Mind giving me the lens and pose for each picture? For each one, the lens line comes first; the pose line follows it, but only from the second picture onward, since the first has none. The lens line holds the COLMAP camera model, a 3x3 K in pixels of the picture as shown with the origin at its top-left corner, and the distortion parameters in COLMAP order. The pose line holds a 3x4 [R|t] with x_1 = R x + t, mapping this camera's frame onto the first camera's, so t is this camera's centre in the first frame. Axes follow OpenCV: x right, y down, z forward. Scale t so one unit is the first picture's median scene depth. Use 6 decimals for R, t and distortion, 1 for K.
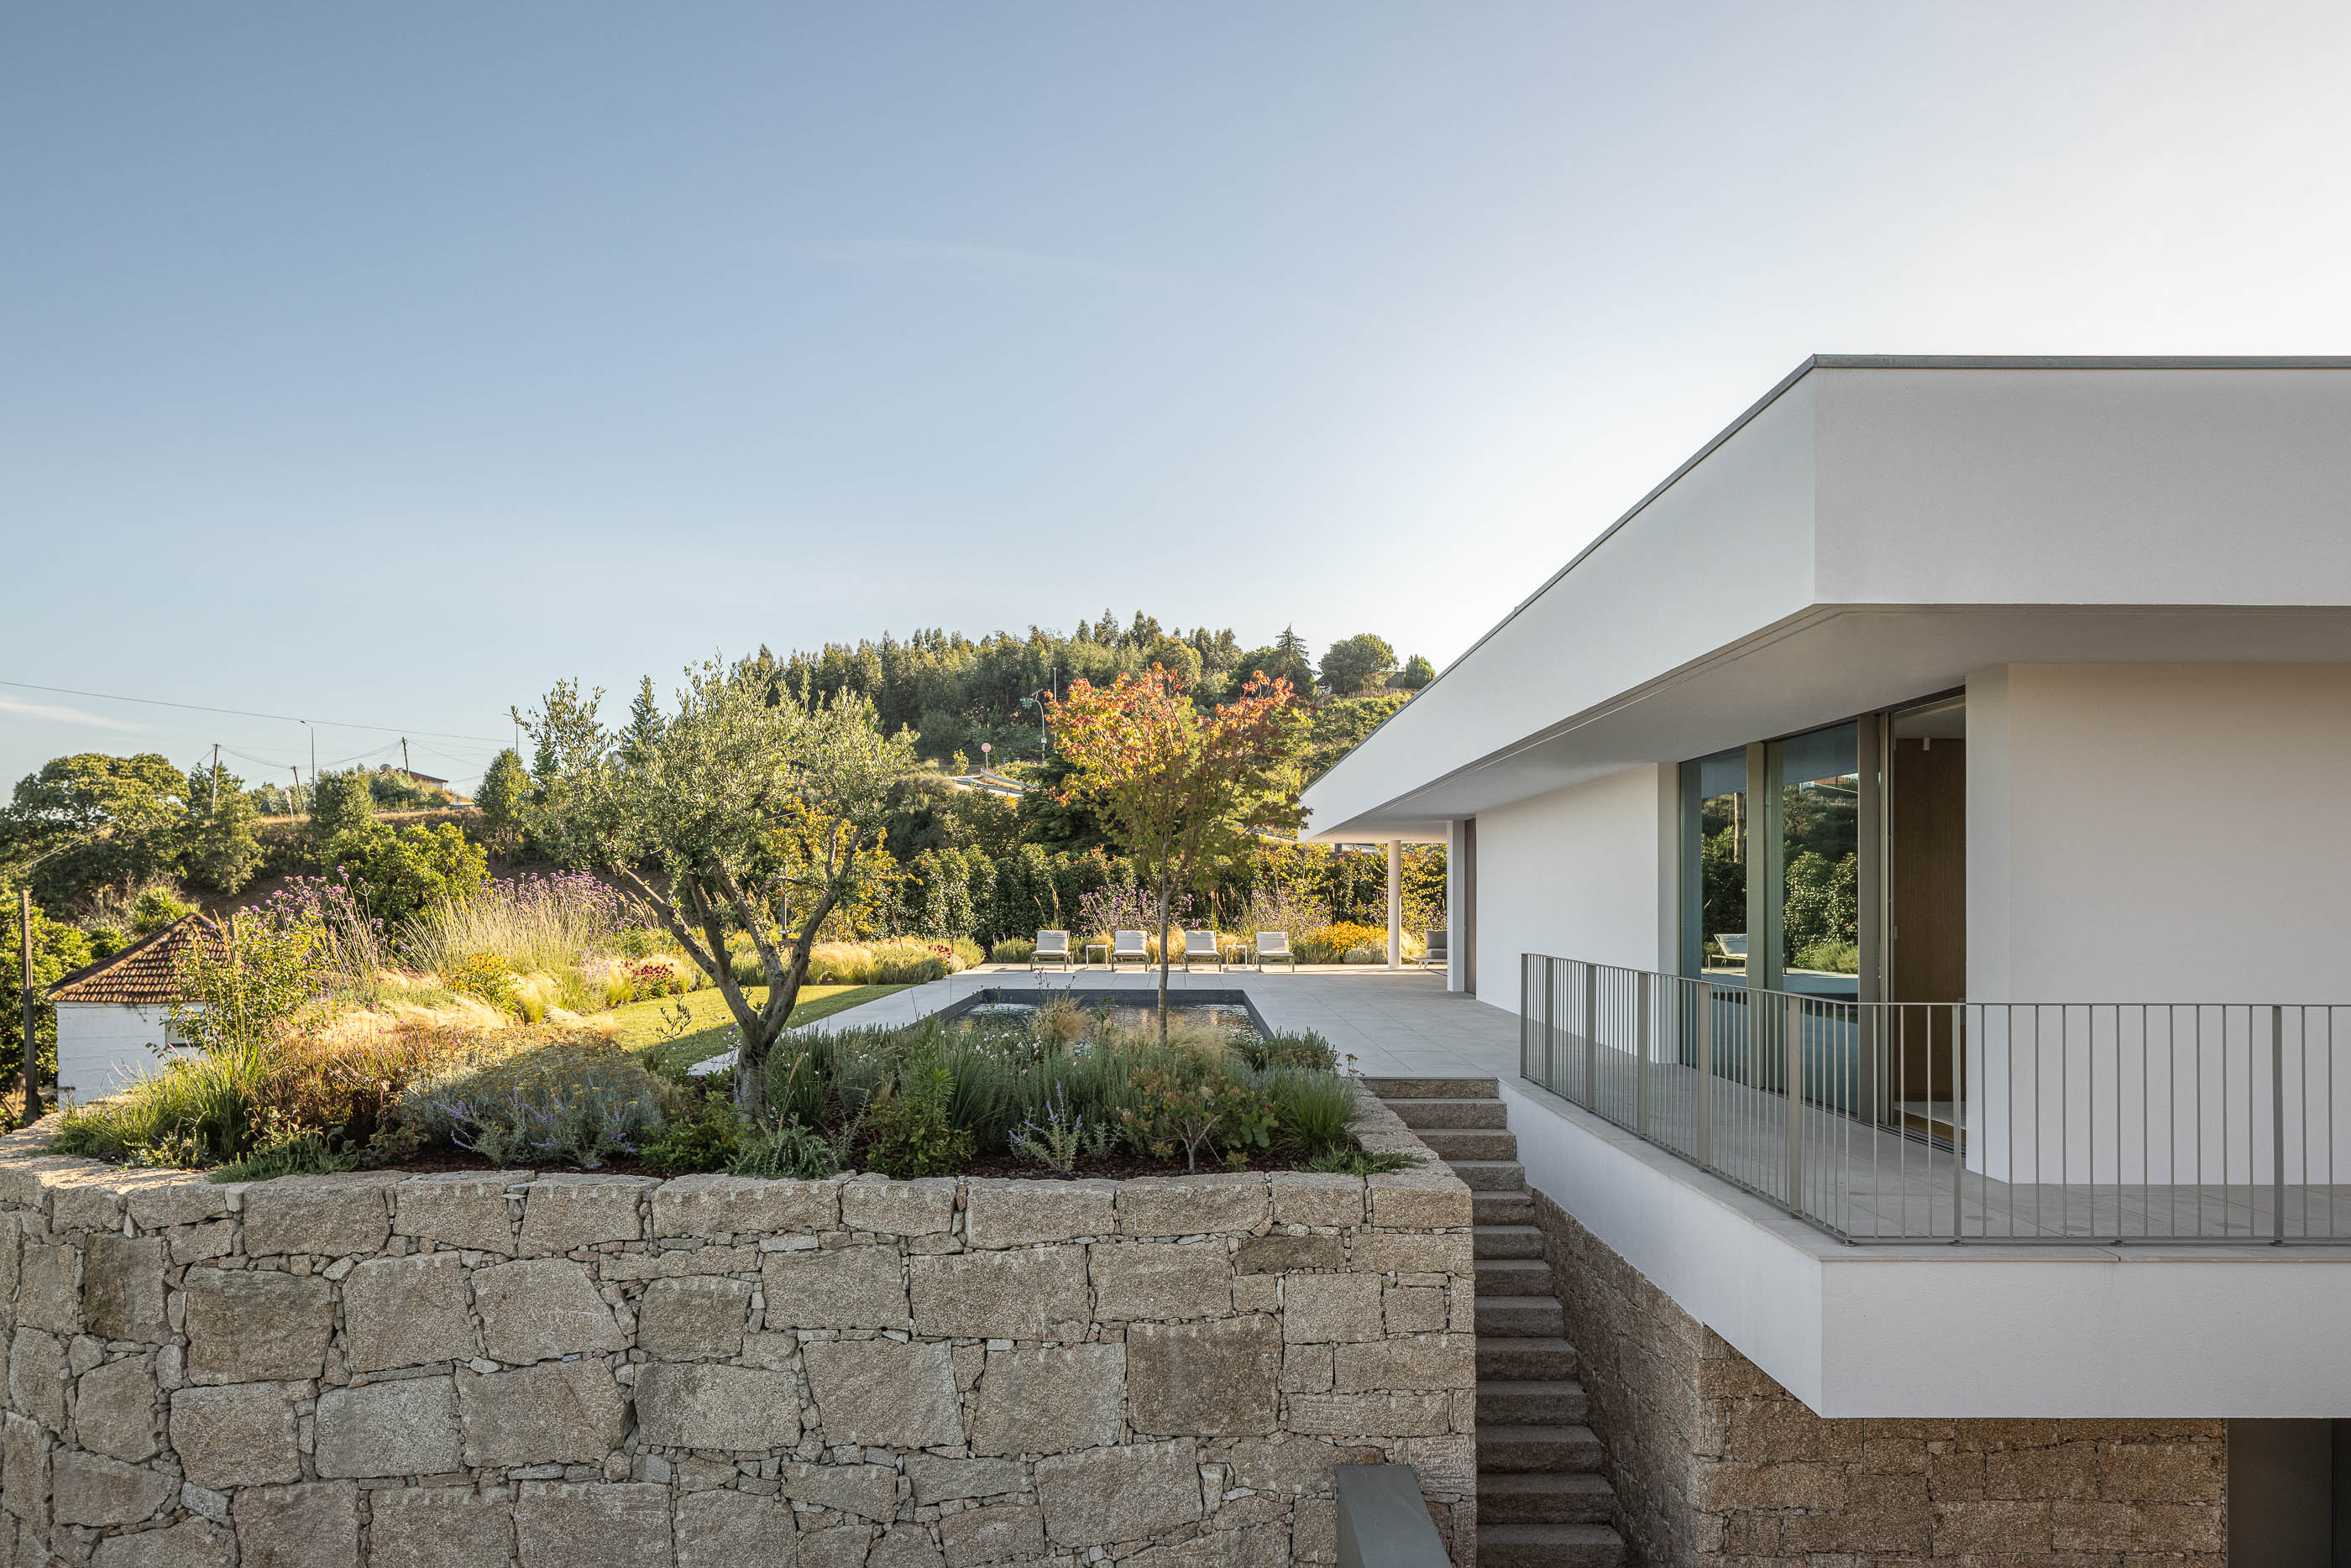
lens RADIAL K [[1636.5, 0, 1112.6], [0, 1636.5, 805.5], [0, 0, 1]] dist [0.035817, -0.001951]
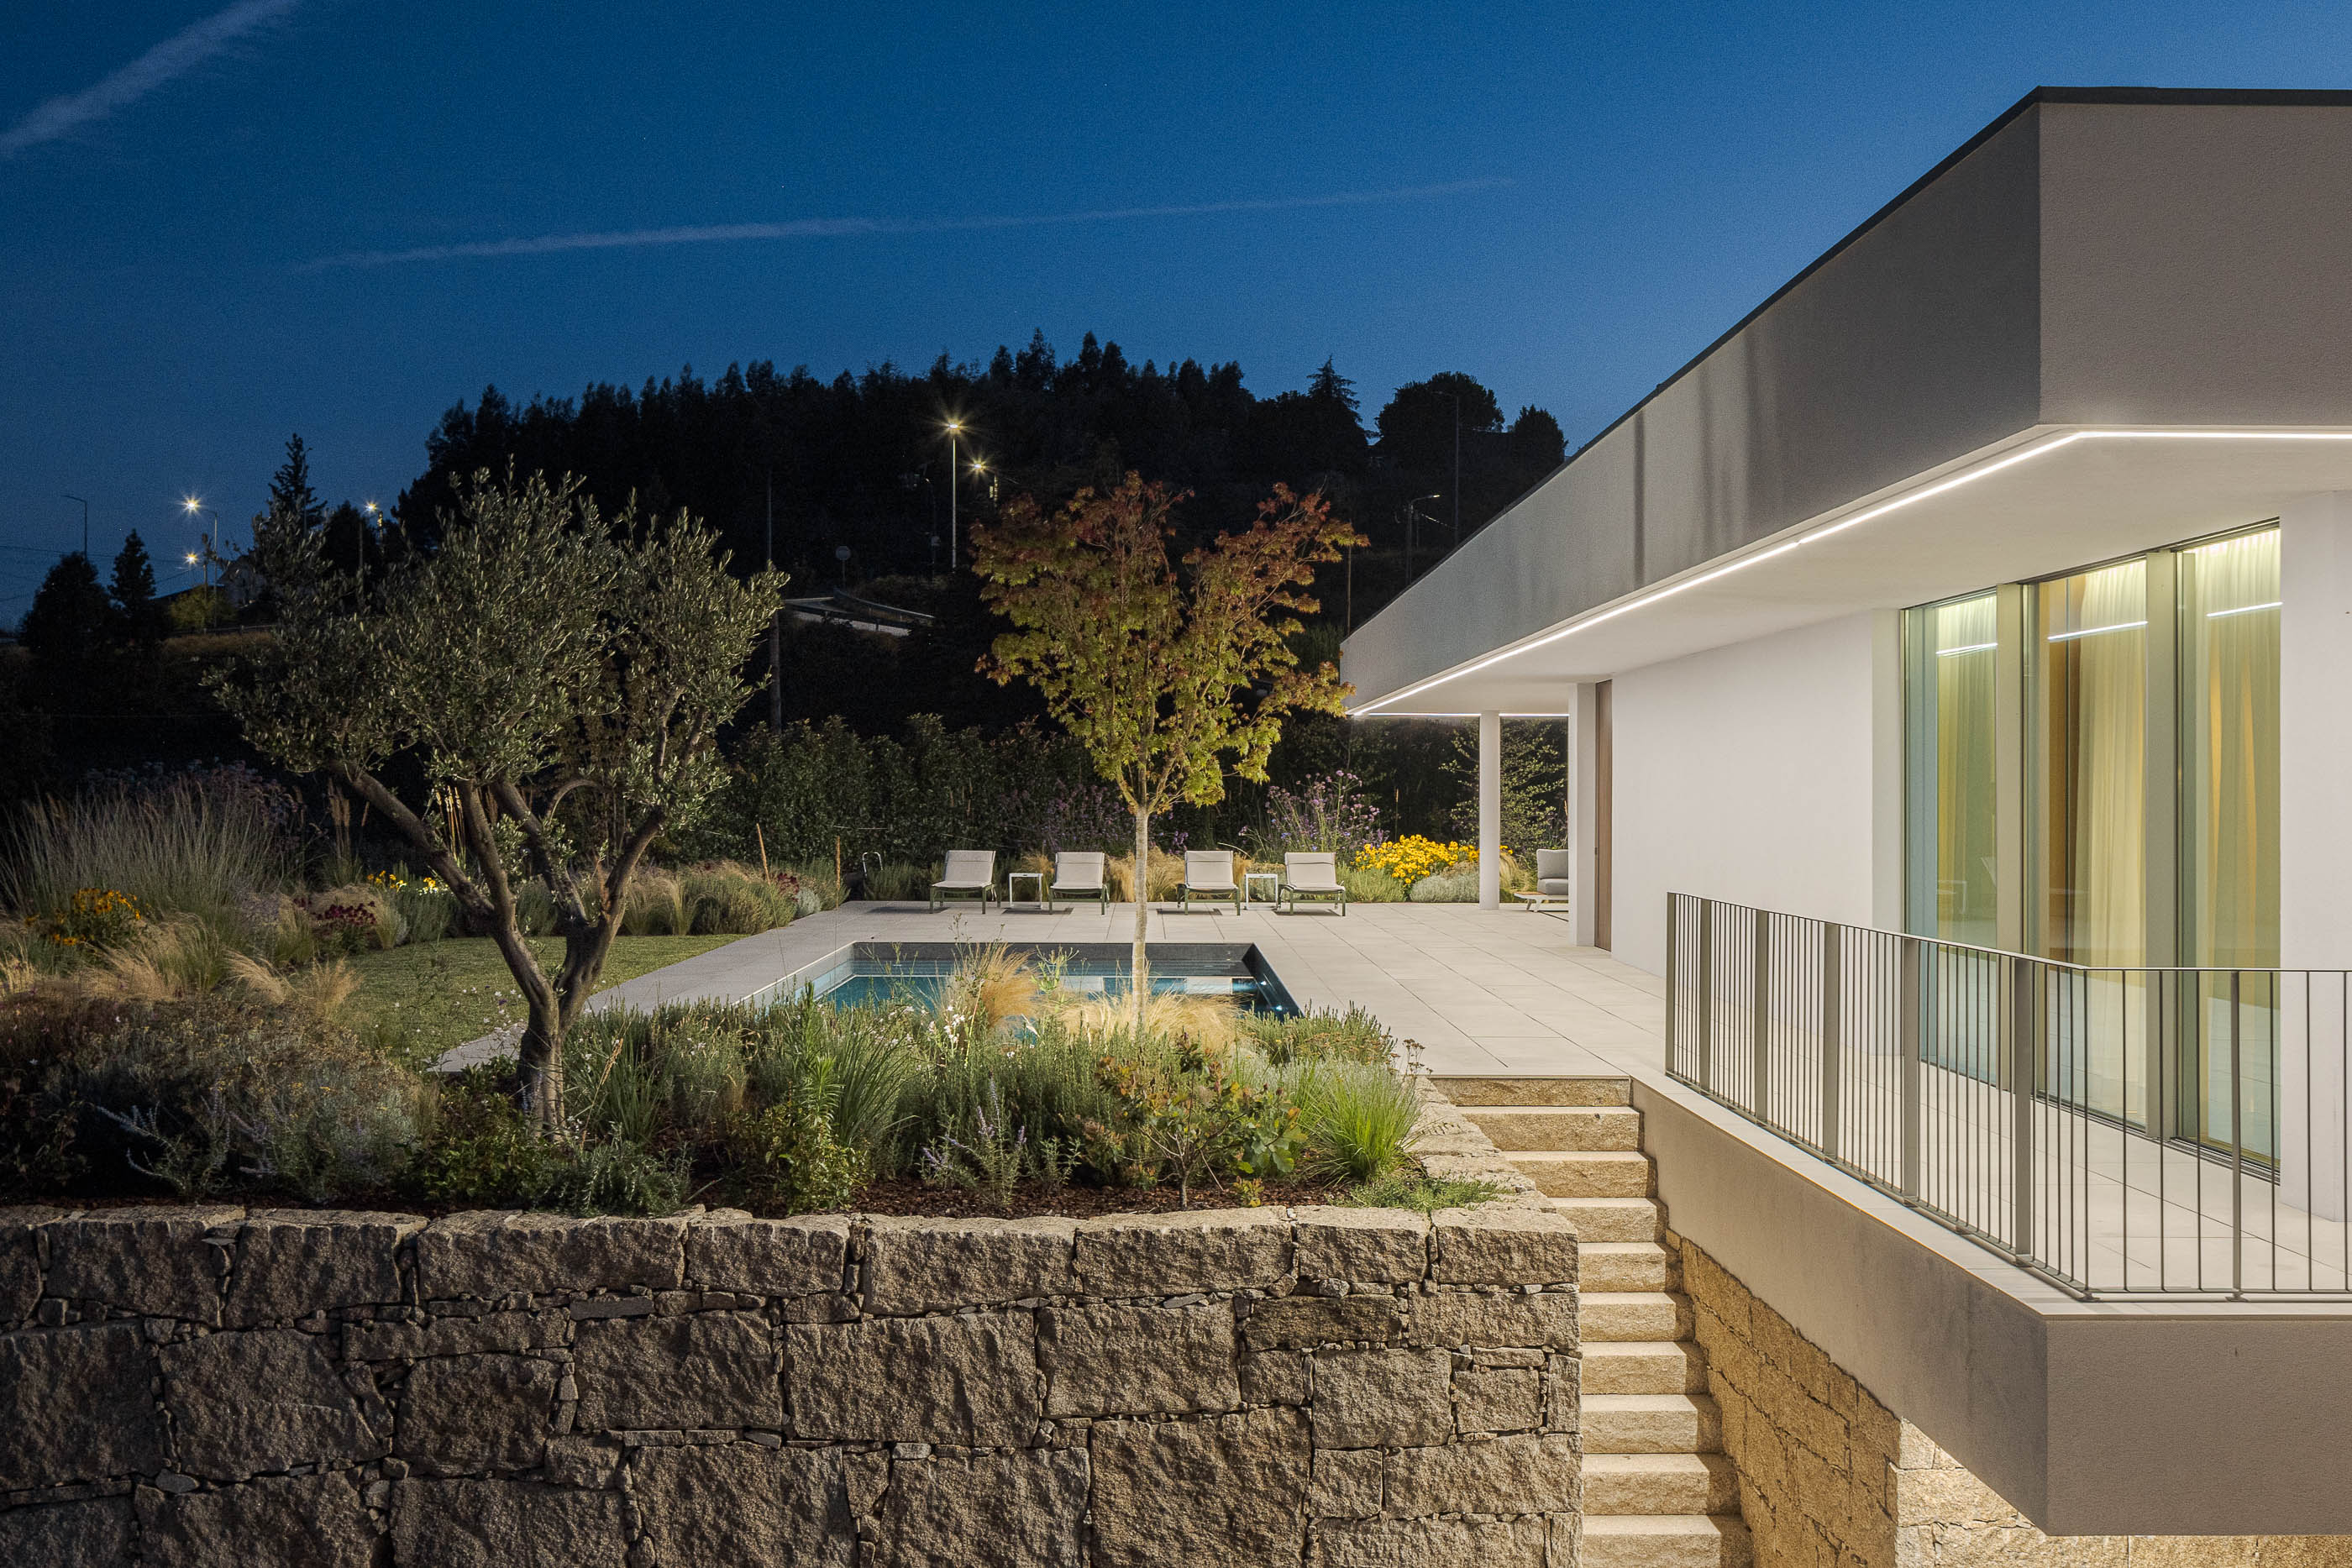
lens RADIAL K [[1637.3, 0, 1162.5], [0, 1637.3, 777.4], [0, 0, 1]] dist [0.035817, -0.001951]
pose [[0.999860, 0.003582, 0.016371, 0.029562], [-0.003556, 0.999992, -0.001633, 0.044094], [-0.016376, 0.001575, 0.999865, 0.322316]]
